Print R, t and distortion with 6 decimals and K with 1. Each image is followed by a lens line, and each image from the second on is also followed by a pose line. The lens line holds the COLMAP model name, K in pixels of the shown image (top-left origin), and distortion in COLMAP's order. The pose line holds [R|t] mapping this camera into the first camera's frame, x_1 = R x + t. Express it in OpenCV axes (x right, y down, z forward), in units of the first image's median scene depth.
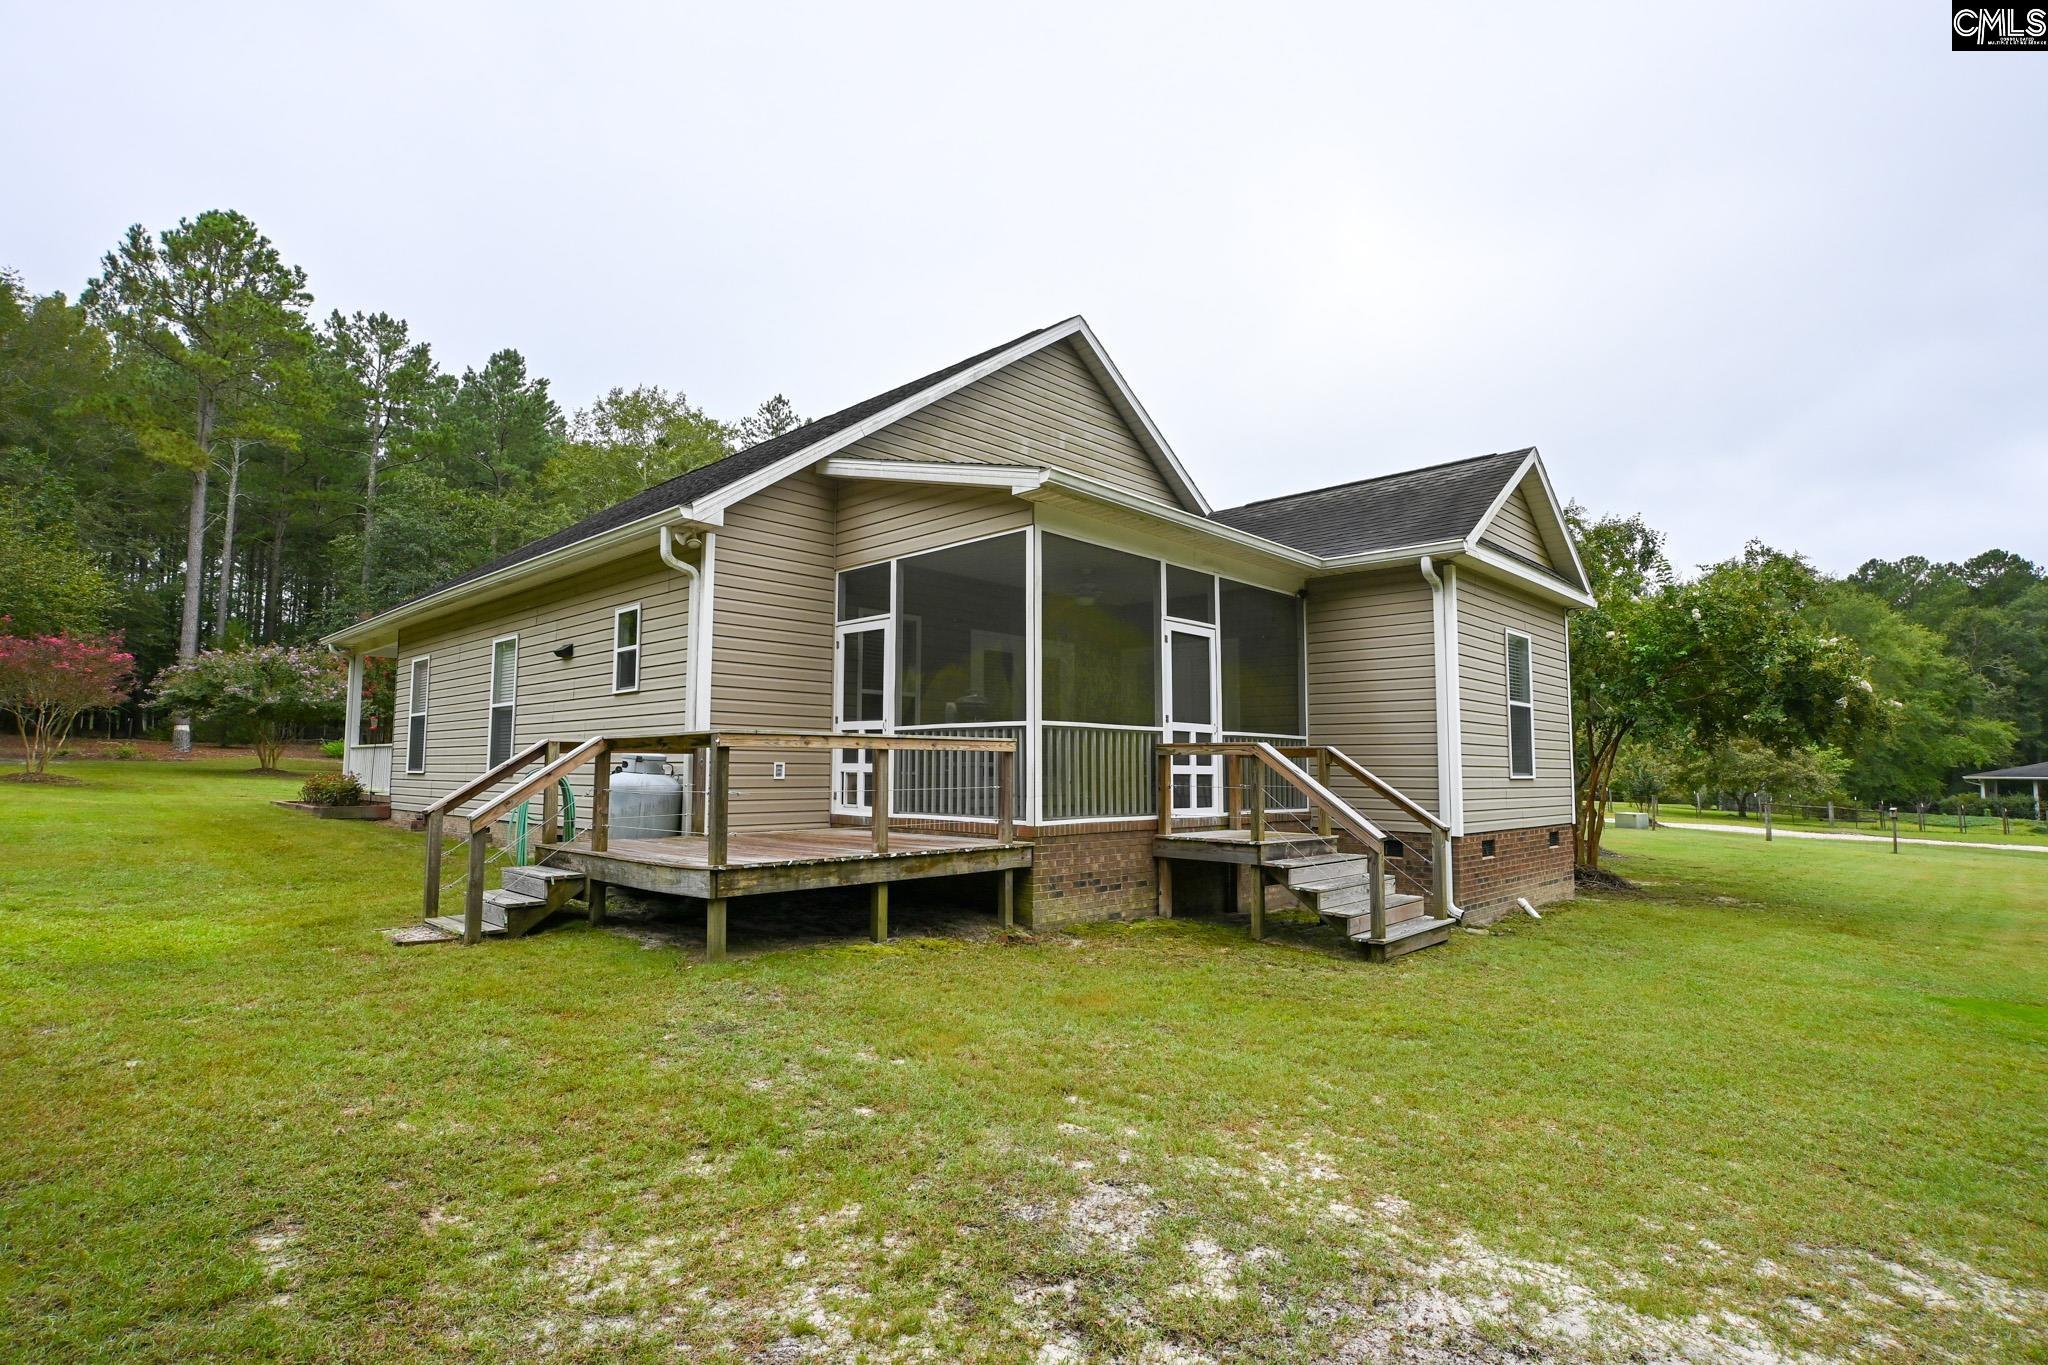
lens RADIAL K [[1014.5, 0, 1024.0], [0, 1014.5, 682.5], [0, 0, 1]] dist [0.027585, 0.000208]
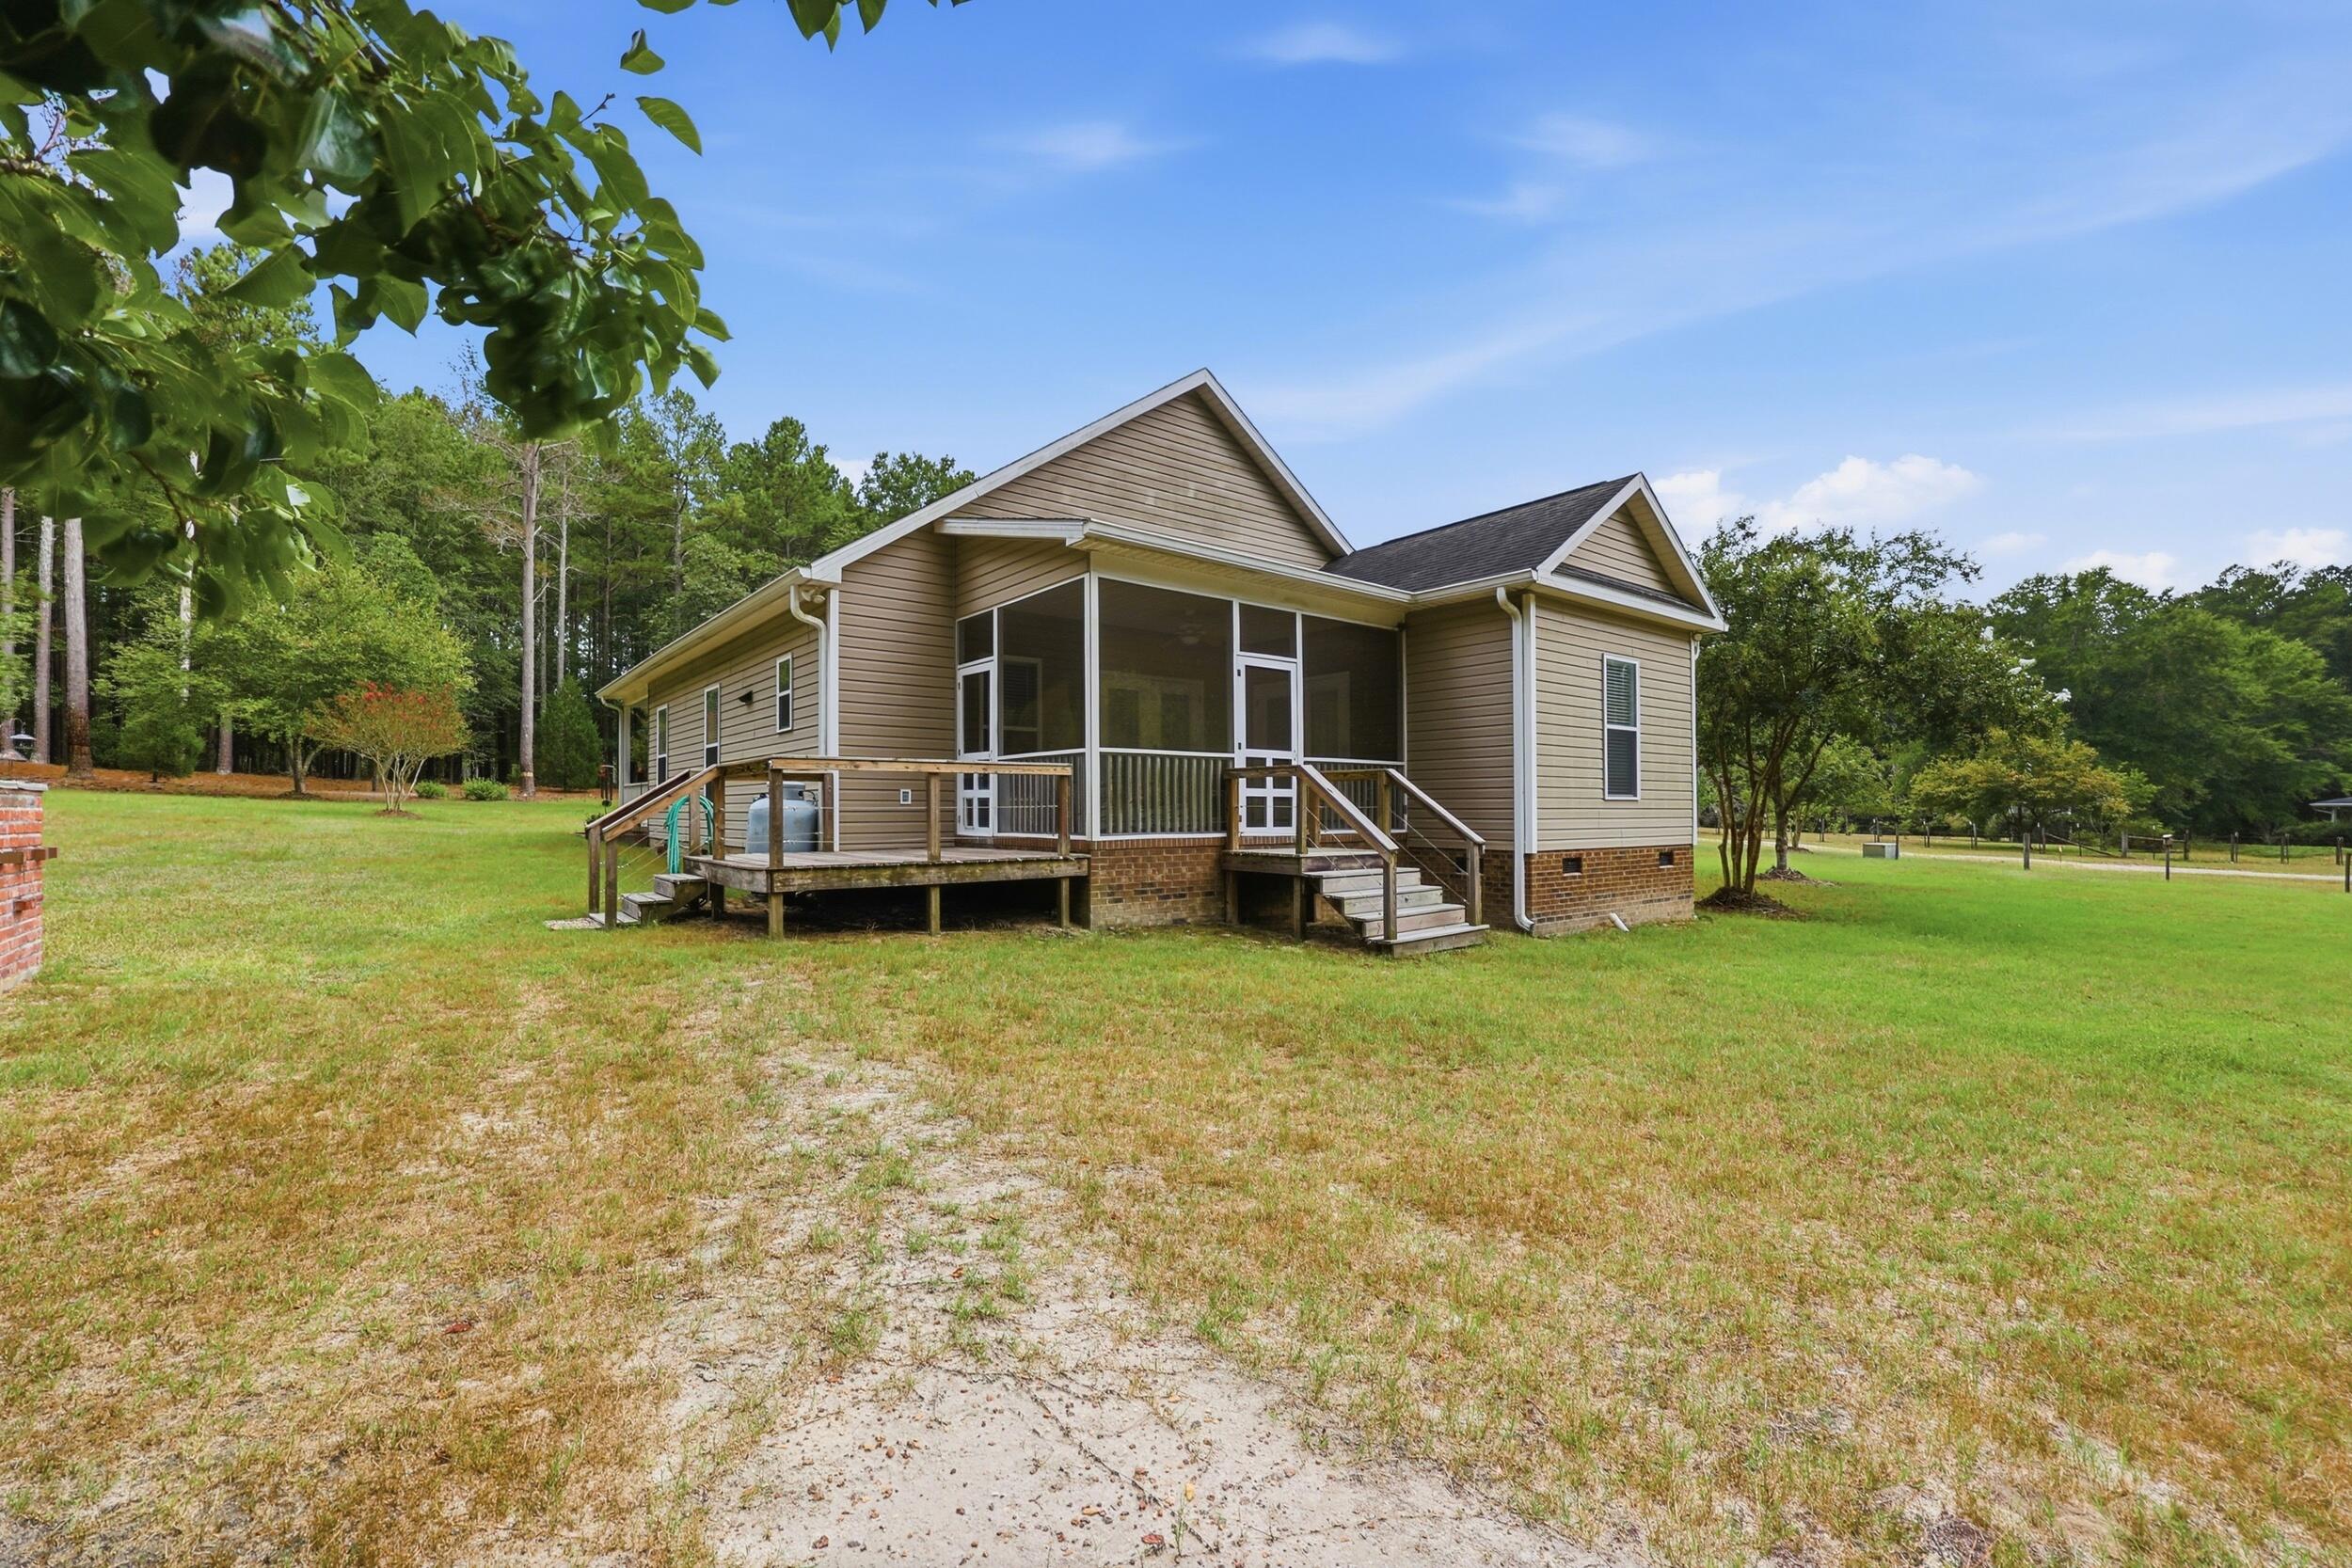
lens RADIAL K [[982.7, 0, 1176.0], [0, 982.7, 784.0], [0, 0, 1]] dist [0.018020, -0.000124]
pose [[0.991446, -0.011227, -0.130035, 0.208519], [0.018999, 0.998096, 0.058681, 0.013171], [0.129129, -0.060649, 0.989771, -0.060949]]
